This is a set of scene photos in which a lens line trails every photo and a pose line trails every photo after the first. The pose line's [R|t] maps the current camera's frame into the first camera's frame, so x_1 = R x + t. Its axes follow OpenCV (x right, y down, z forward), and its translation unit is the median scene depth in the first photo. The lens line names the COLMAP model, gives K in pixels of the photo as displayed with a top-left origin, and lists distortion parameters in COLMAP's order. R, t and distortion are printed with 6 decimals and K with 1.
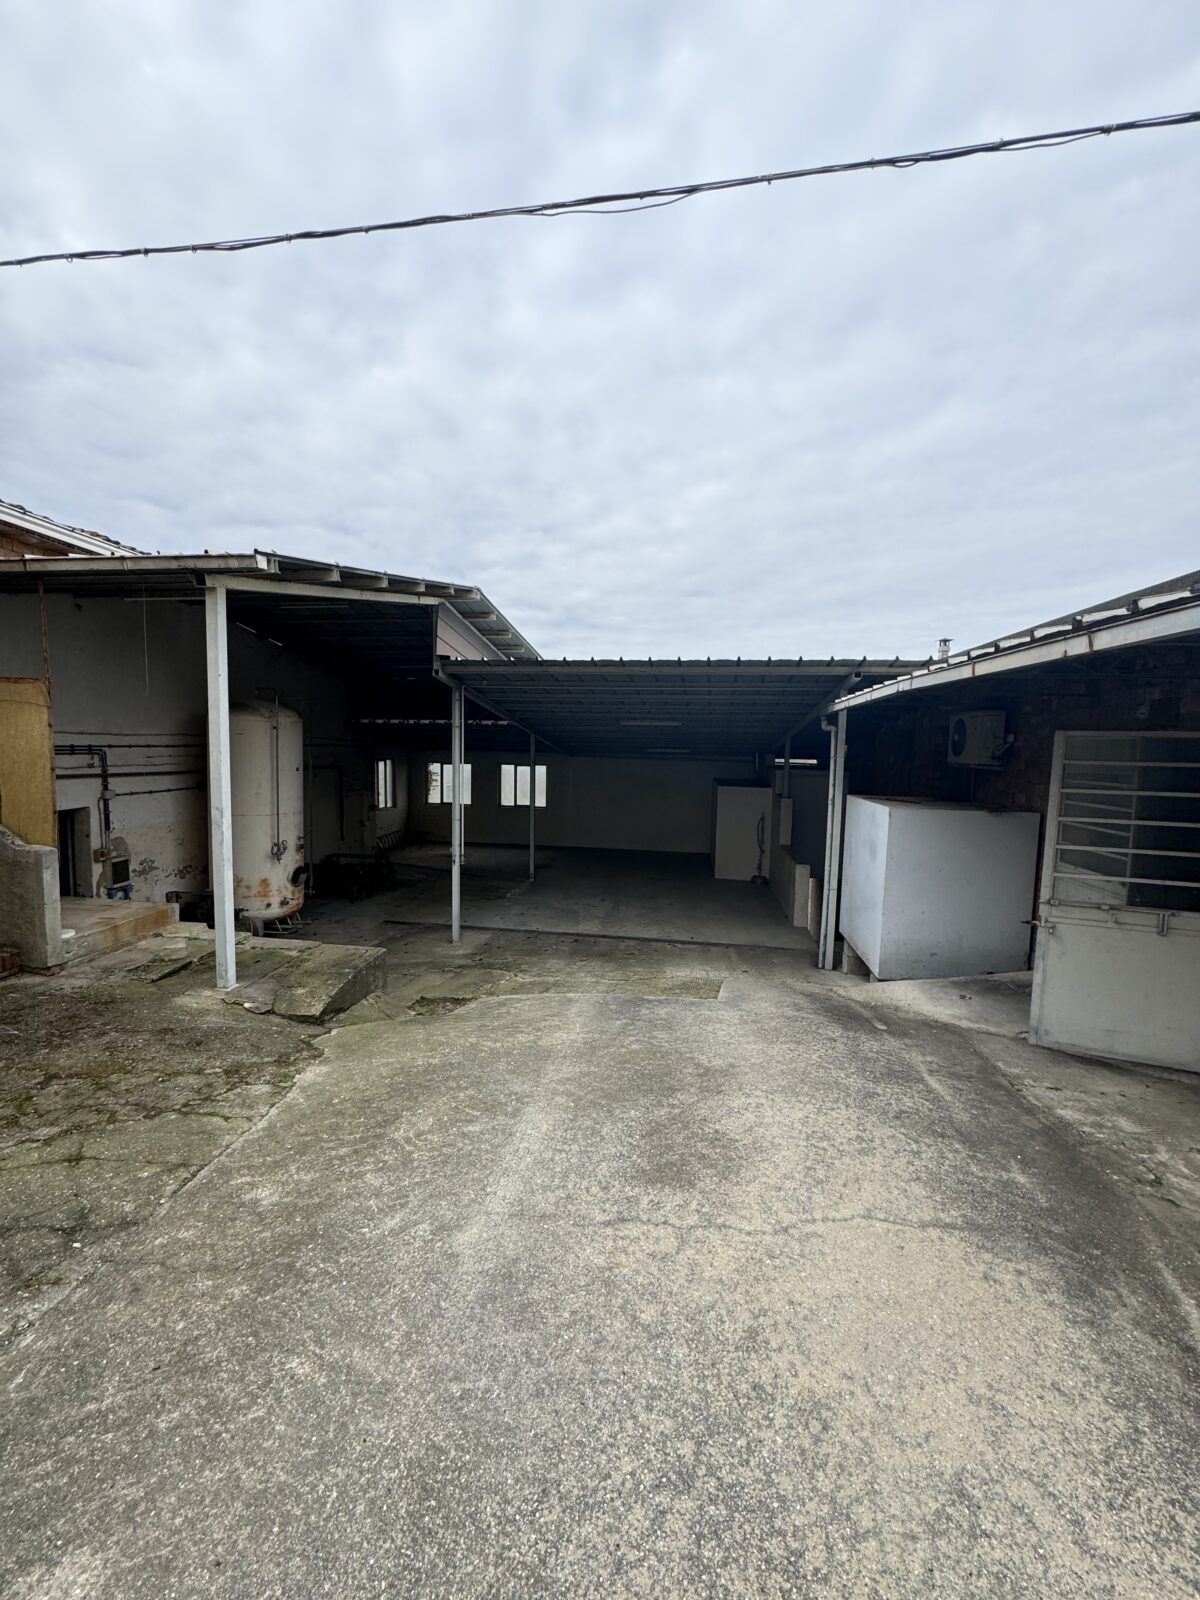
lens RADIAL K [[633.9, 0, 603.0], [0, 633.9, 800.1], [0, 0, 1]] dist [-0.002666, 0.000124]
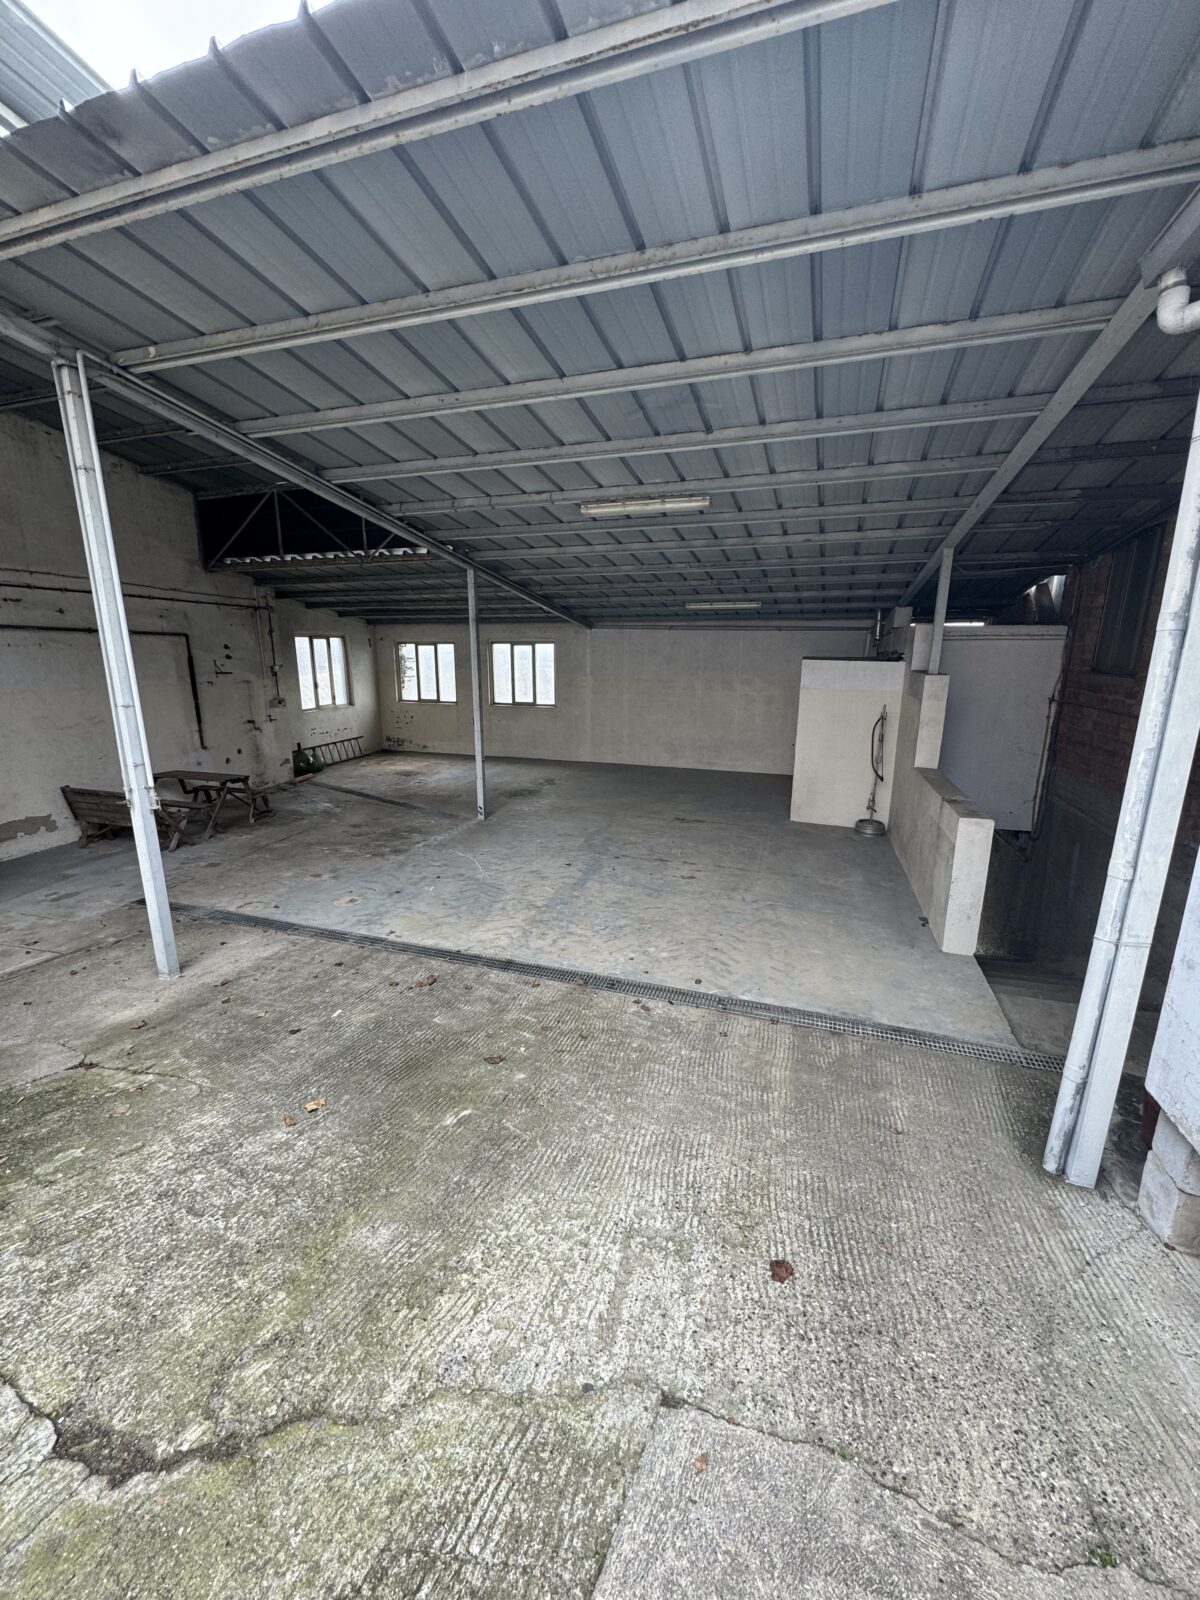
lens RADIAL K [[633.9, 0, 603.0], [0, 633.9, 800.1], [0, 0, 1]] dist [-0.002666, 0.000124]
pose [[0.986490, 0.022792, -0.162229, 0.162132], [0.000249, 0.990065, 0.140609, 0.034936], [0.163822, -0.138750, 0.976684, 0.649803]]
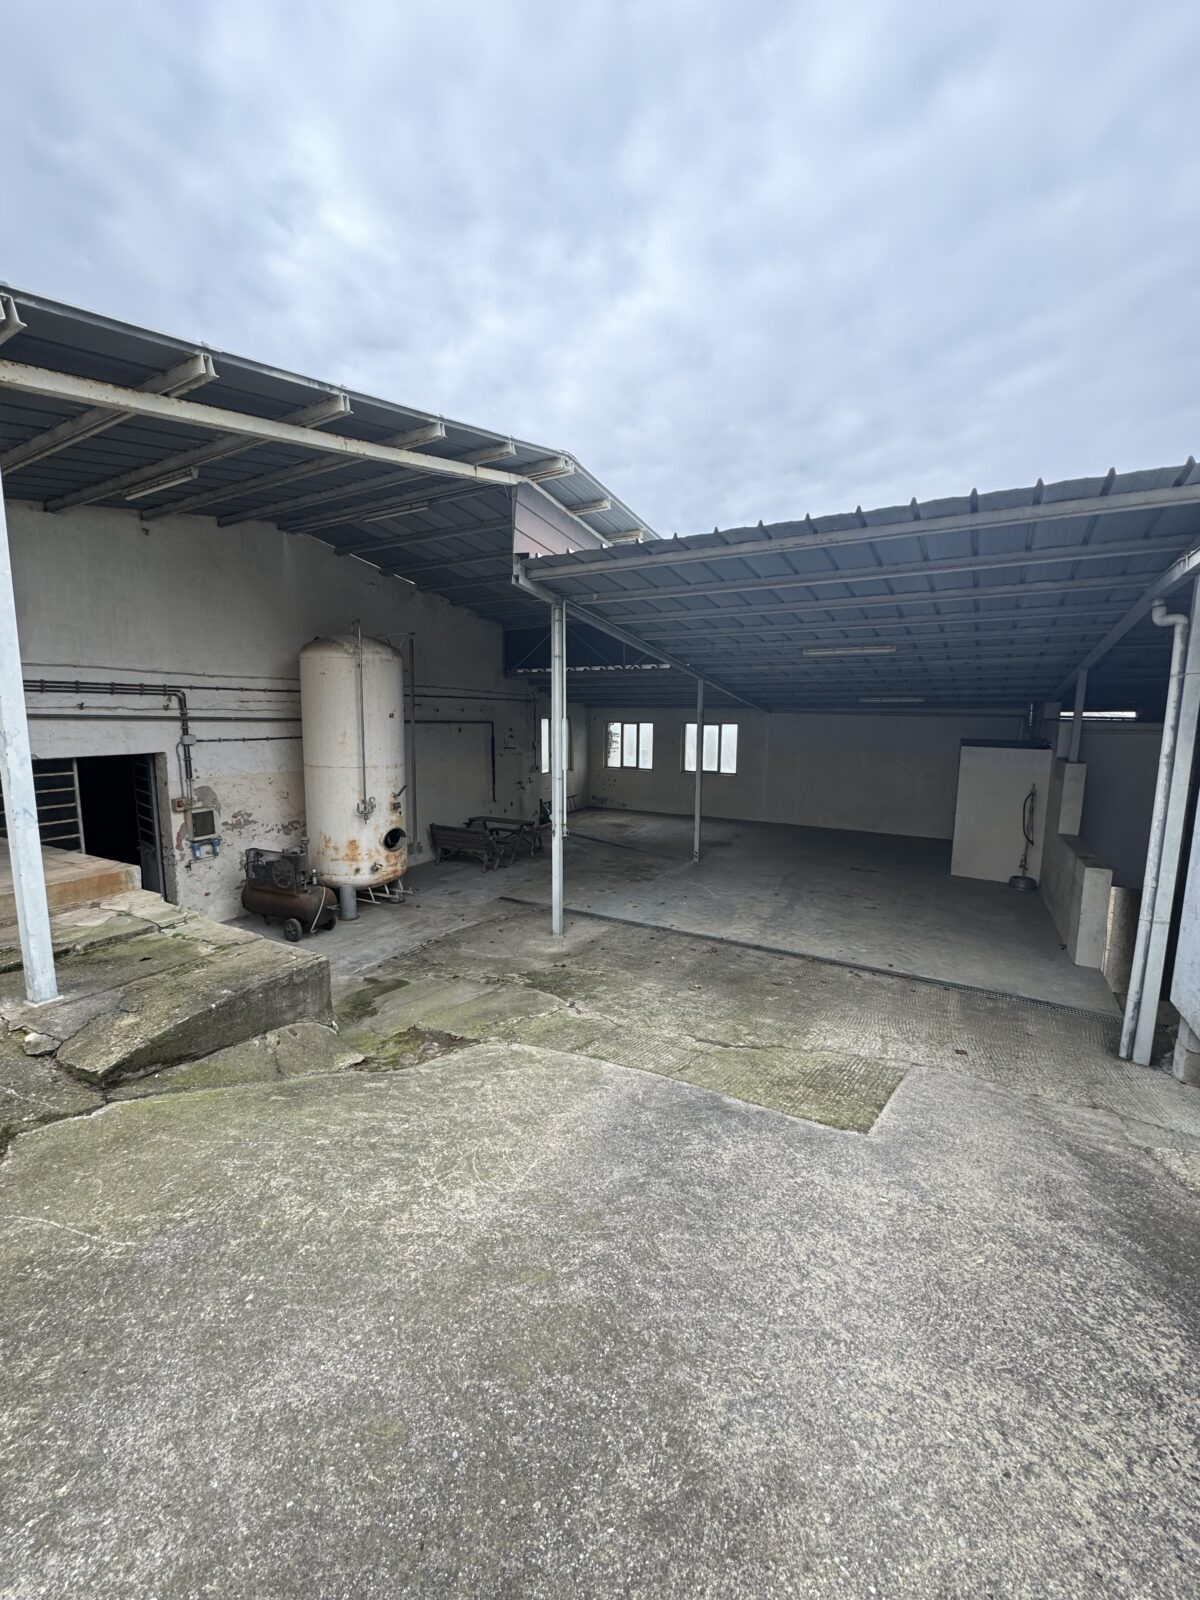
lens RADIAL K [[633.9, 0, 603.0], [0, 633.9, 800.1], [0, 0, 1]] dist [-0.002666, 0.000124]
pose [[0.932395, 0.036271, -0.359617, 0.103044], [-0.020407, 0.998648, 0.047814, 0.019654], [0.360865, -0.037243, 0.931874, 0.308578]]
